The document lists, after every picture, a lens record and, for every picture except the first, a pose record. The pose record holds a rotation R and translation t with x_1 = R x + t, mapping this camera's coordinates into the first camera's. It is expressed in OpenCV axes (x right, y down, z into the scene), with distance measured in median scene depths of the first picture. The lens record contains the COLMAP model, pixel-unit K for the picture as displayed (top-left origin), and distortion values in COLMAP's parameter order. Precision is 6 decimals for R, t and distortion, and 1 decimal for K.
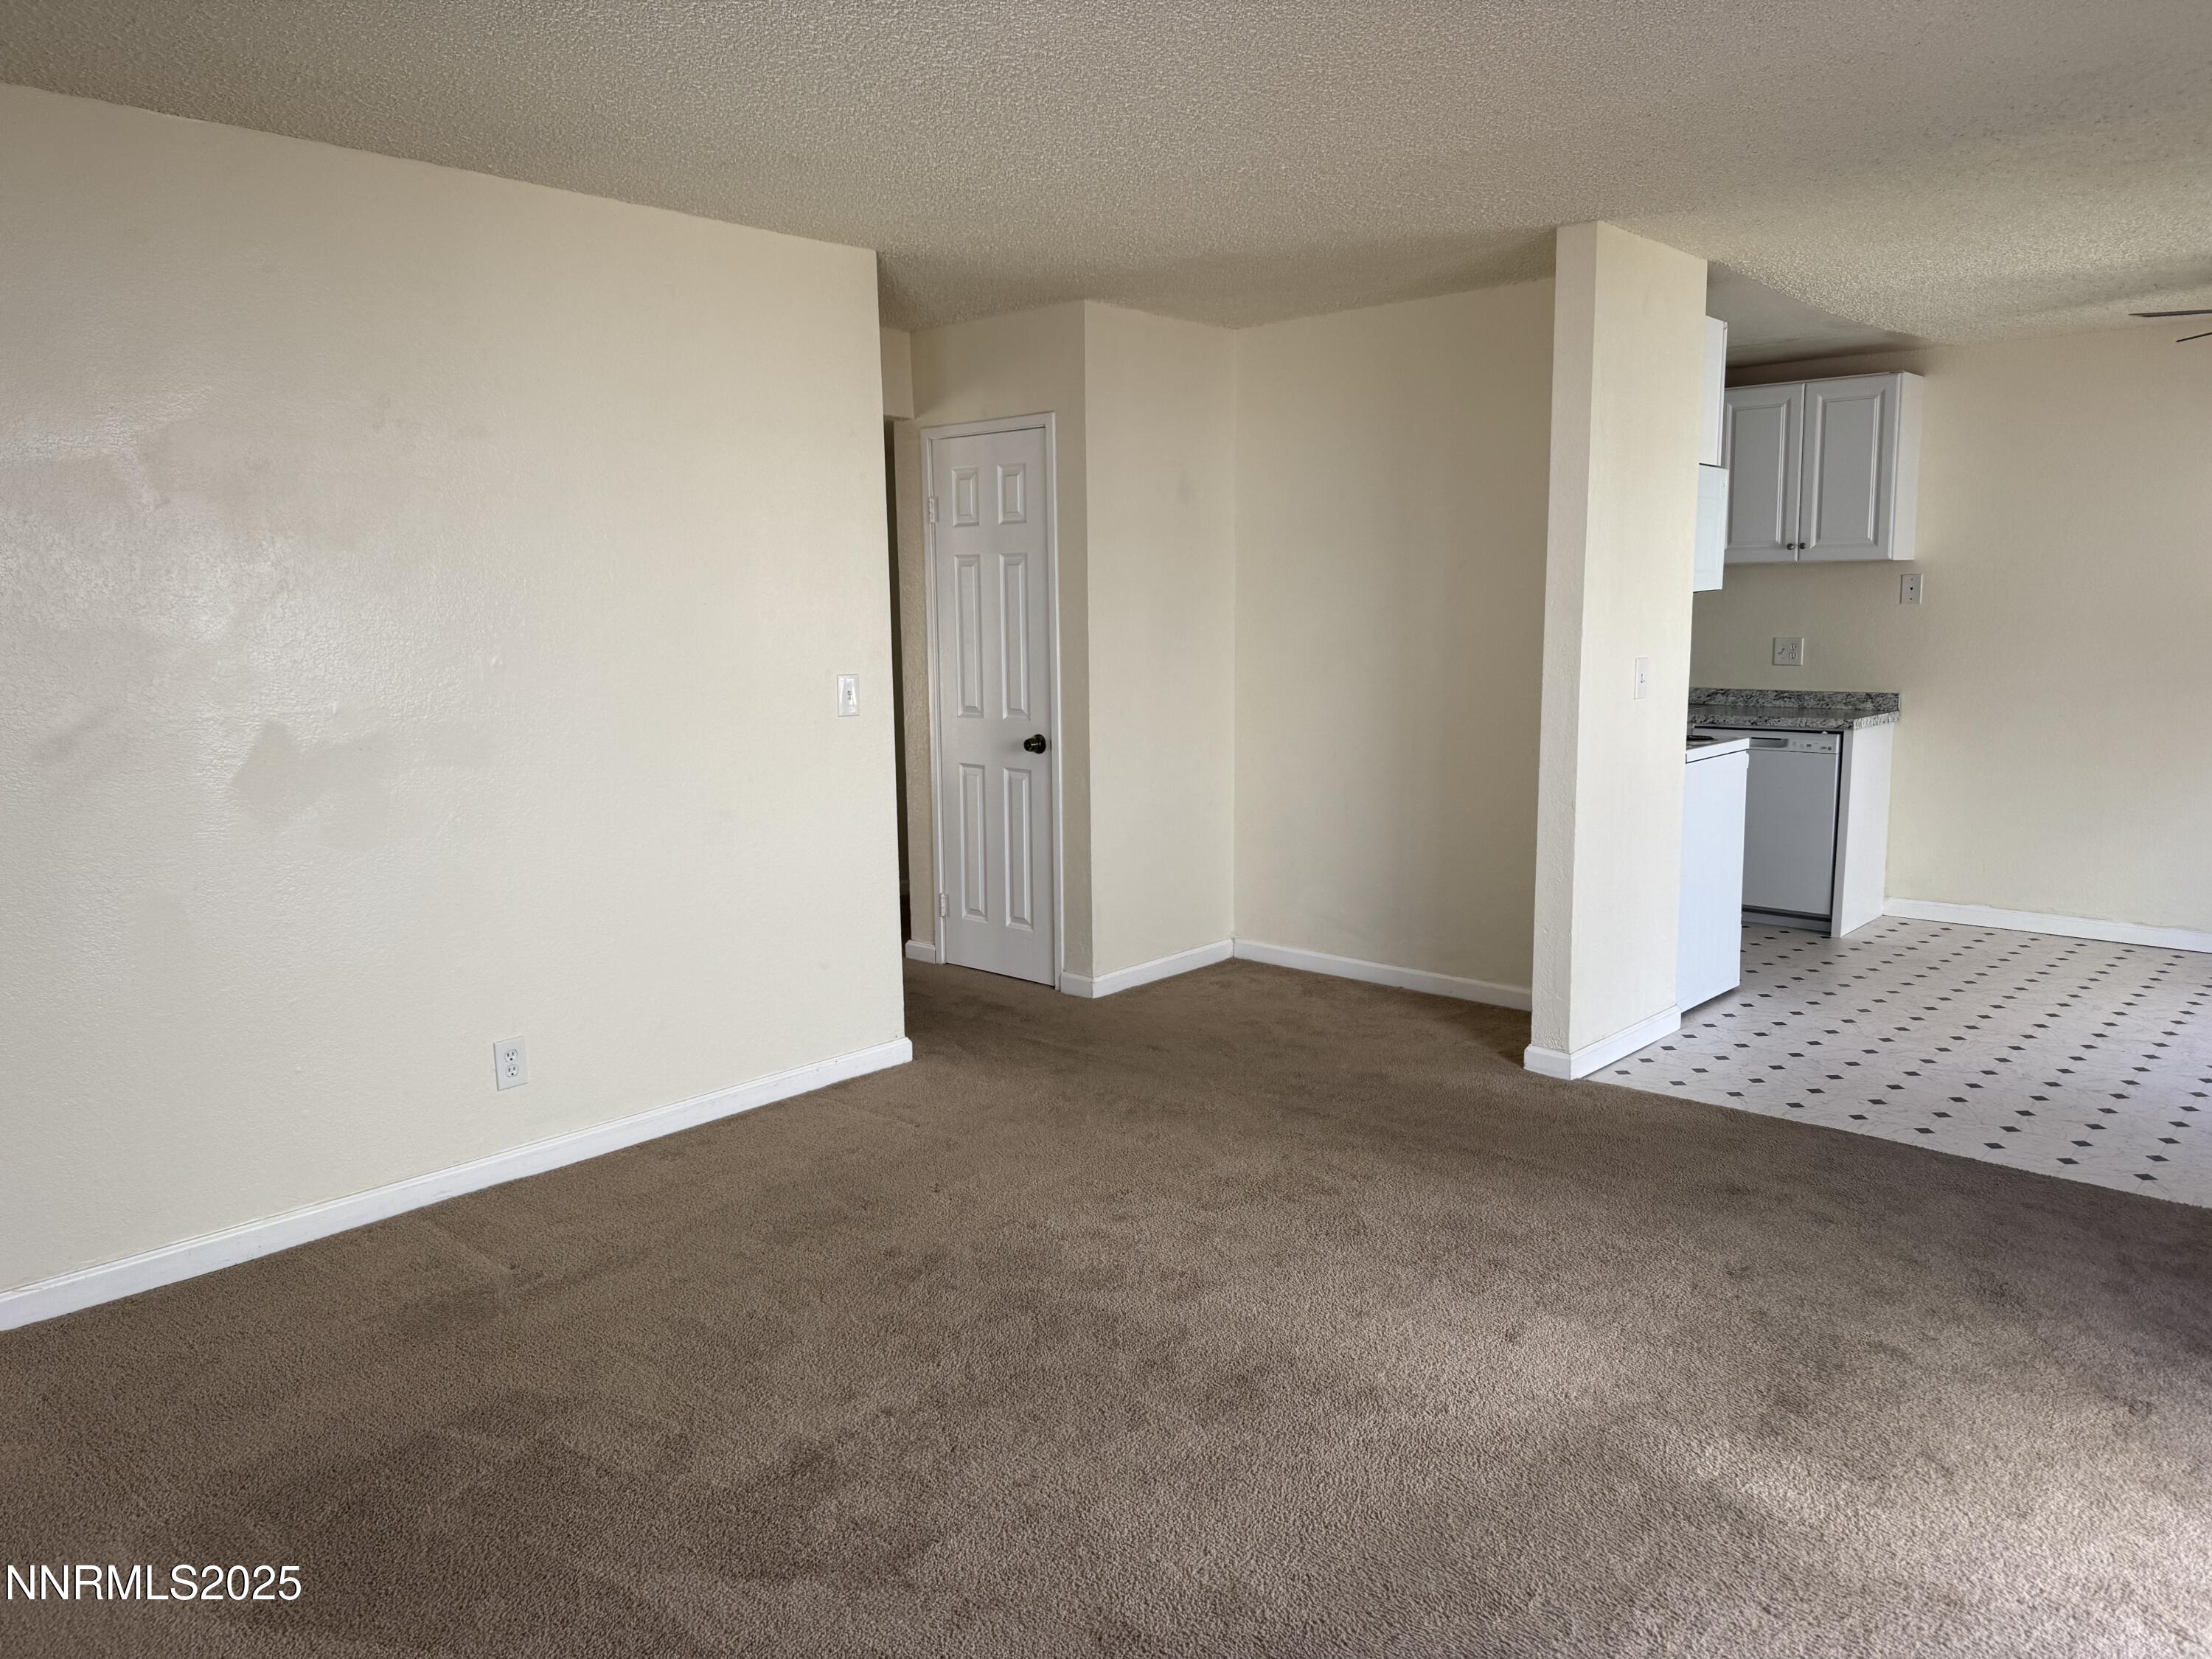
lens RADIAL K [[1557.9, 0, 1111.6], [0, 1557.9, 827.3], [0, 0, 1]] dist [-0.005286, -0.012051]
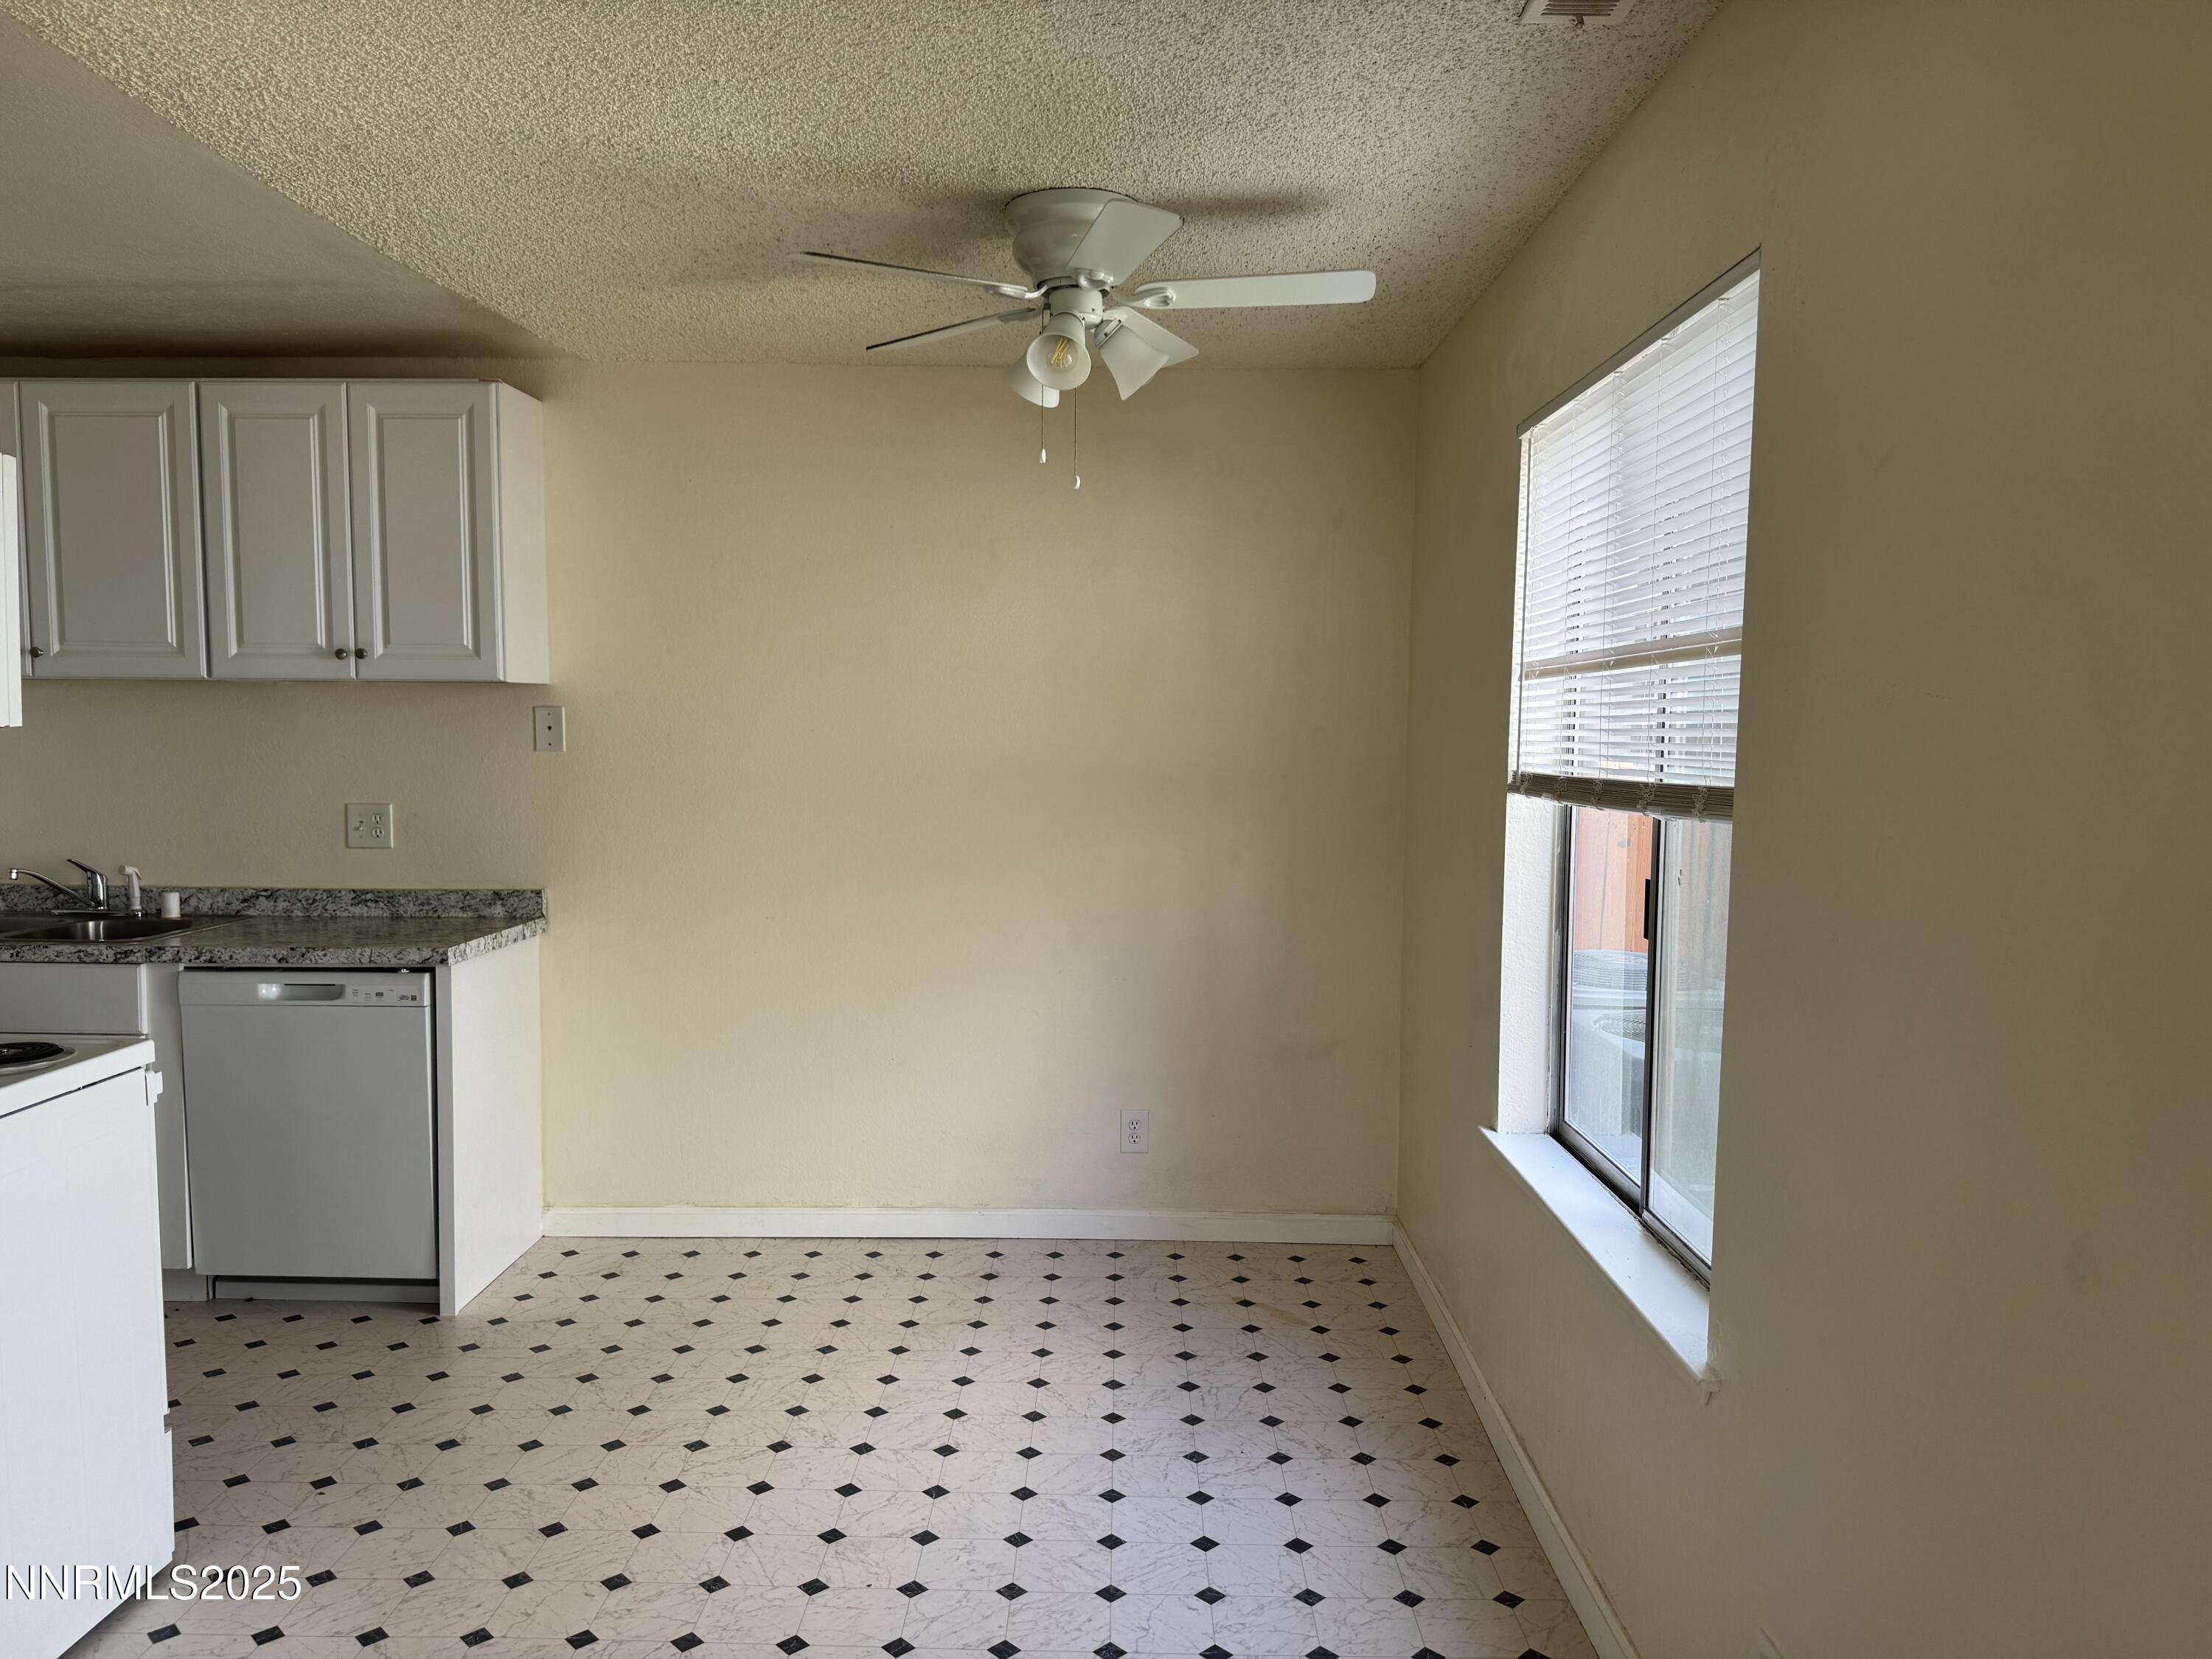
lens RADIAL K [[1557.9, 0, 1111.6], [0, 1557.9, 827.3], [0, 0, 1]] dist [-0.005286, -0.012051]
pose [[0.748247, -0.024855, 0.662955, 0.263590], [0.077843, 0.995684, -0.050528, -0.062442], [-0.658838, 0.089414, 0.746952, 0.372889]]
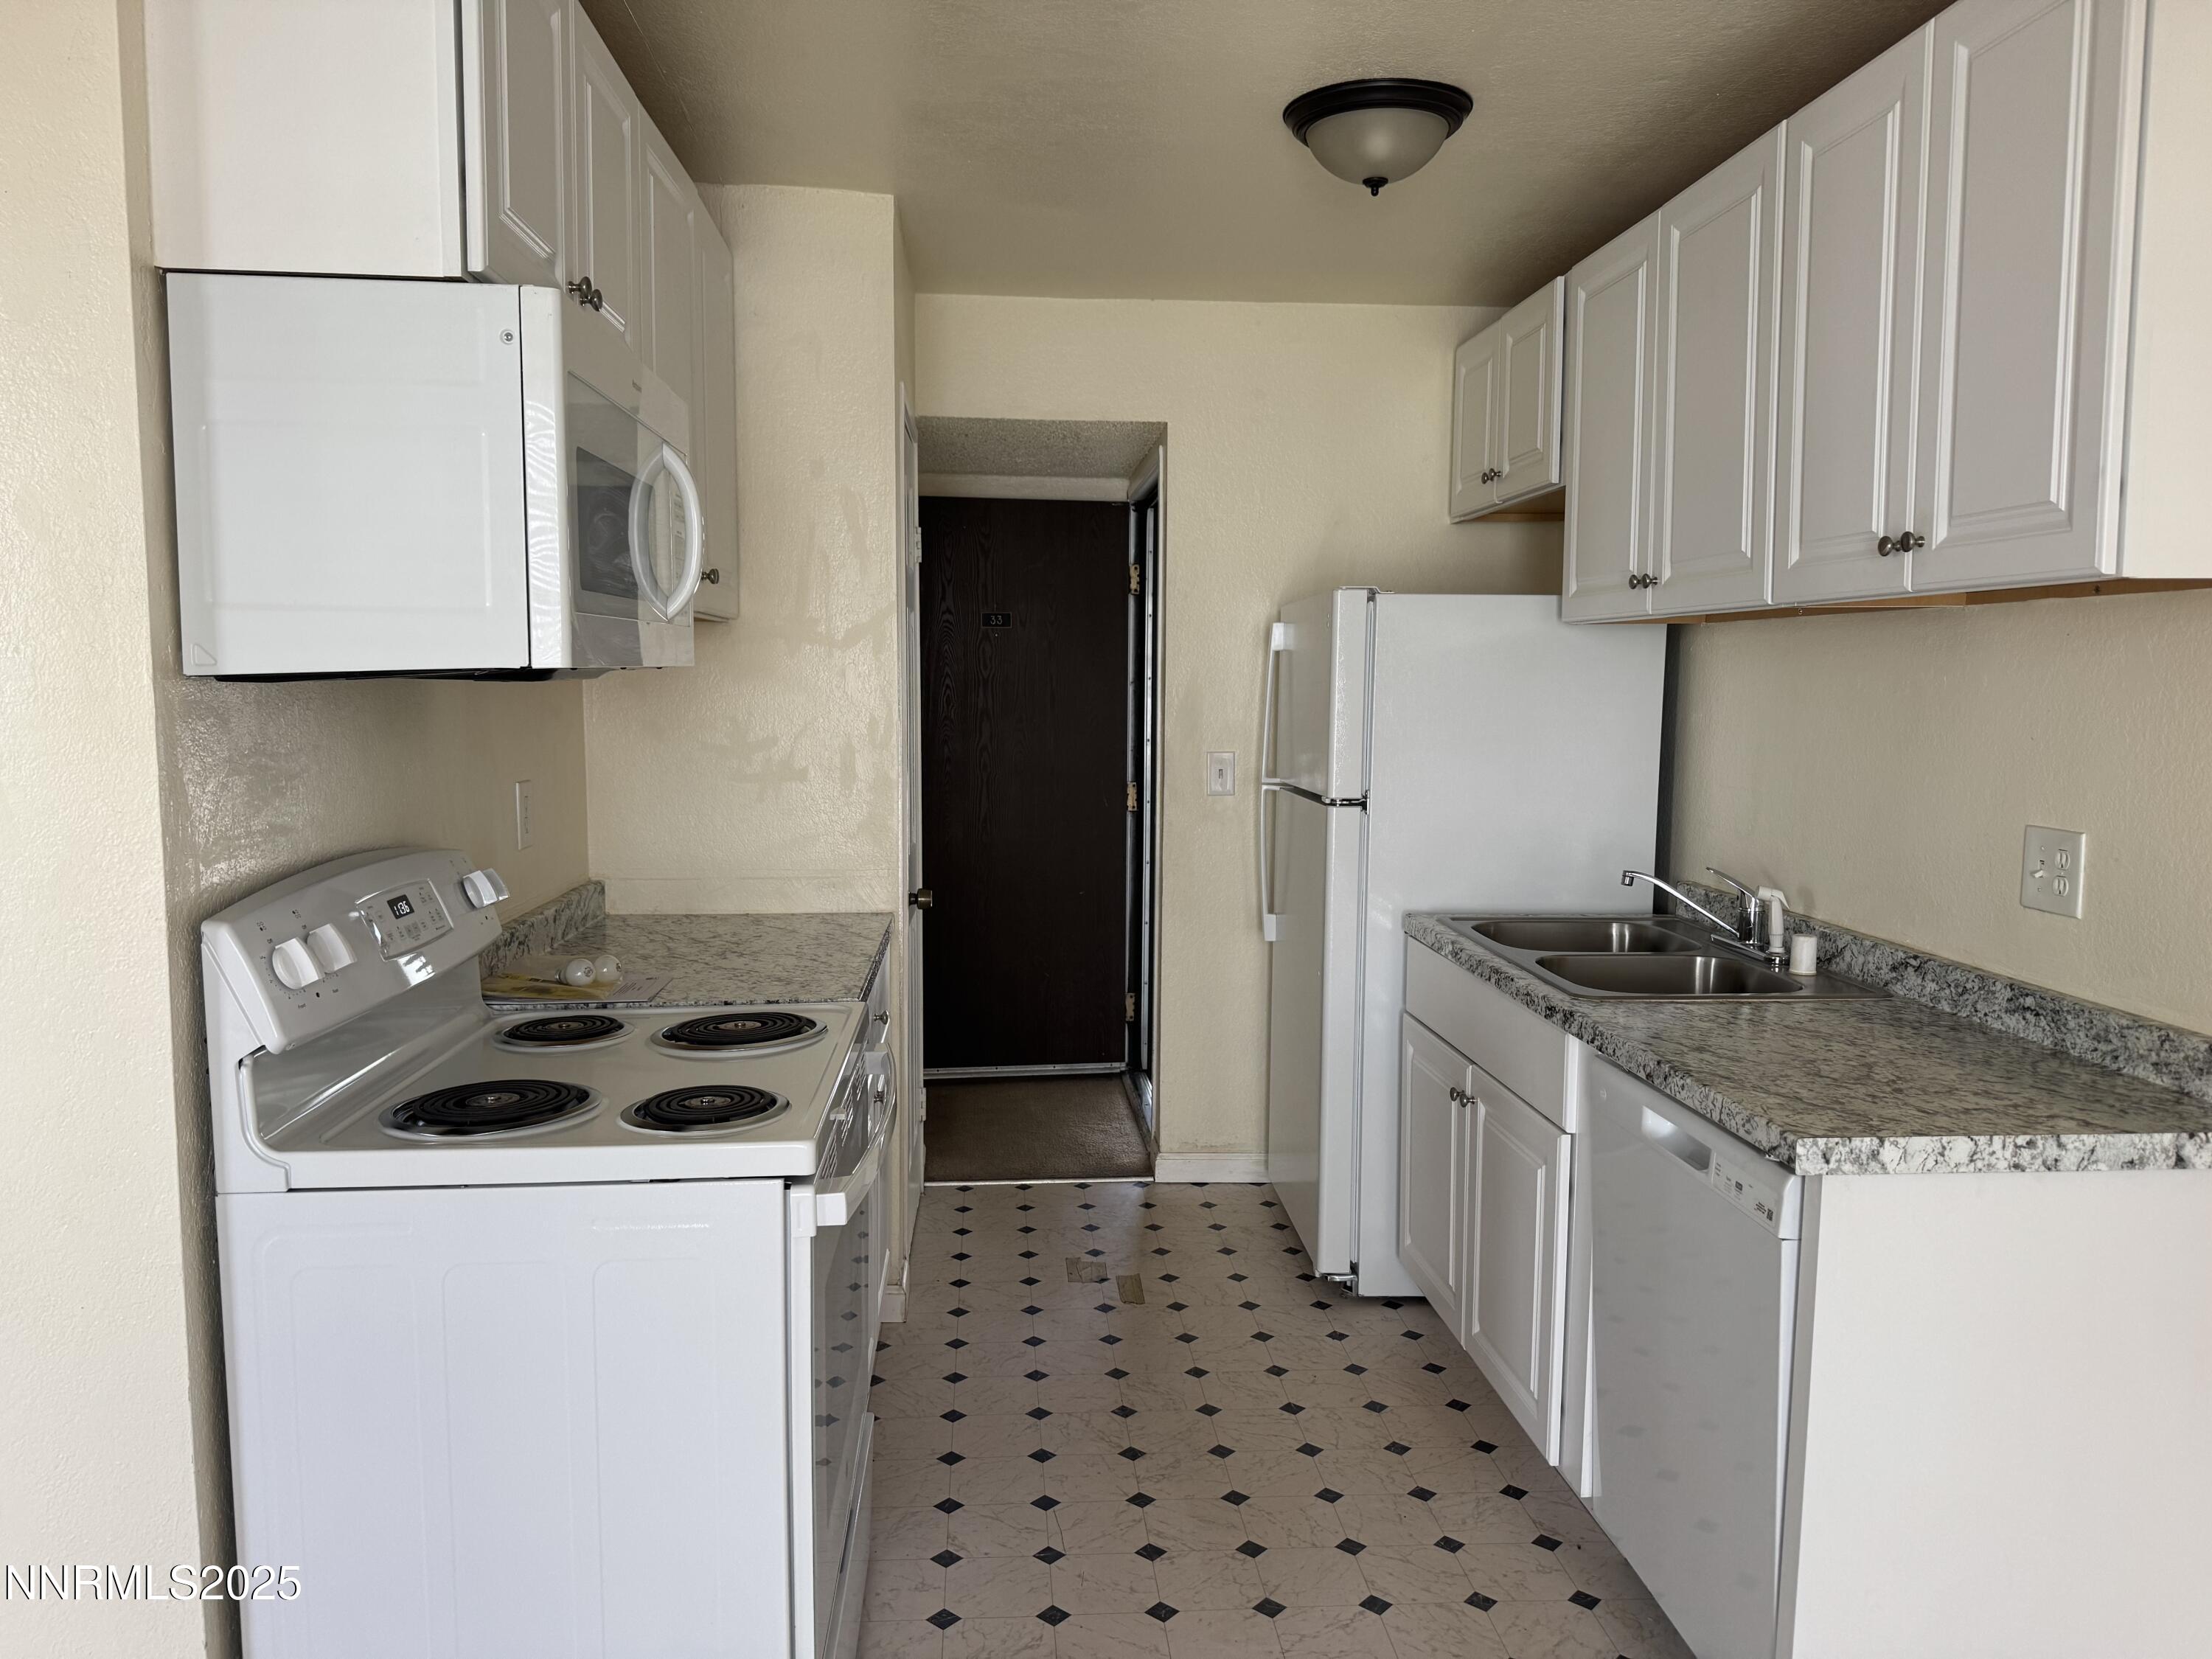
lens RADIAL K [[1557.9, 0, 1111.6], [0, 1557.9, 827.3], [0, 0, 1]] dist [-0.005286, -0.012051]
pose [[0.725810, 0.086010, -0.682497, 0.545995], [-0.118289, 0.992979, -0.000658, -0.104863], [0.677649, 0.081209, 0.730888, 0.669374]]
